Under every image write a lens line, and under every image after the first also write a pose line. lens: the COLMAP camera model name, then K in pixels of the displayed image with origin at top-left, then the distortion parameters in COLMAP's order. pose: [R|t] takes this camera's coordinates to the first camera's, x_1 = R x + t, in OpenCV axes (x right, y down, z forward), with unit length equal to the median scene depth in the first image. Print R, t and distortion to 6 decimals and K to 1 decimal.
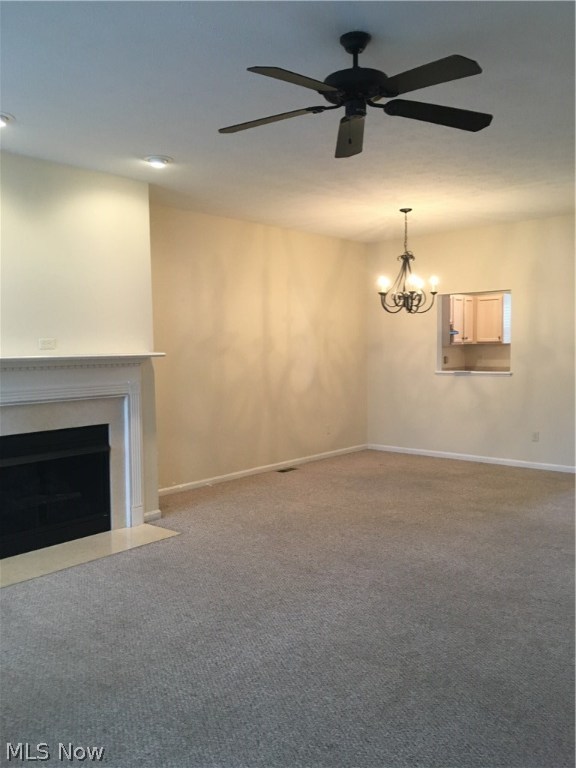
lens RADIAL K [[654.9, 0, 284.6], [0, 654.9, 381.1], [0, 0, 1]] dist [0.070190, -0.024827]
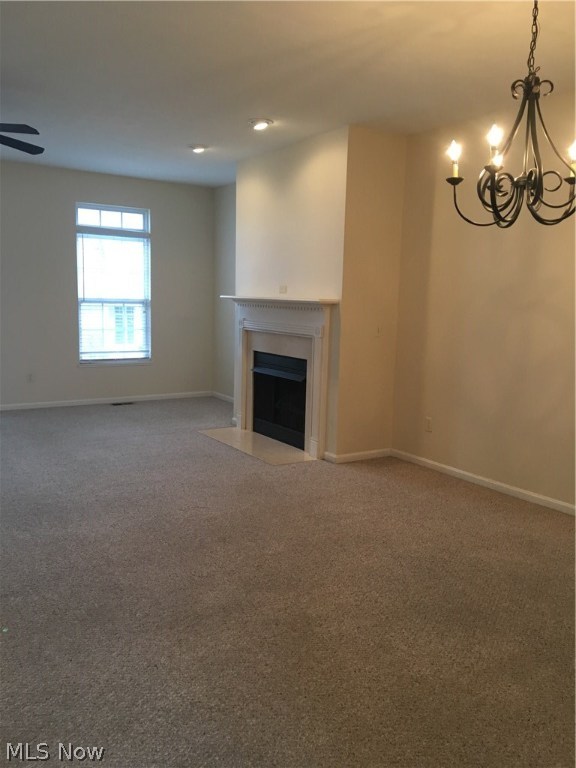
lens RADIAL K [[654.9, 0, 284.6], [0, 654.9, 387.9], [0, 0, 1]] dist [0.070190, -0.024827]
pose [[-0.292781, 0.141425, -0.945663, 0.833403], [-0.077726, 0.982208, 0.170954, -0.079349], [0.953015, 0.123555, -0.276579, 1.279589]]
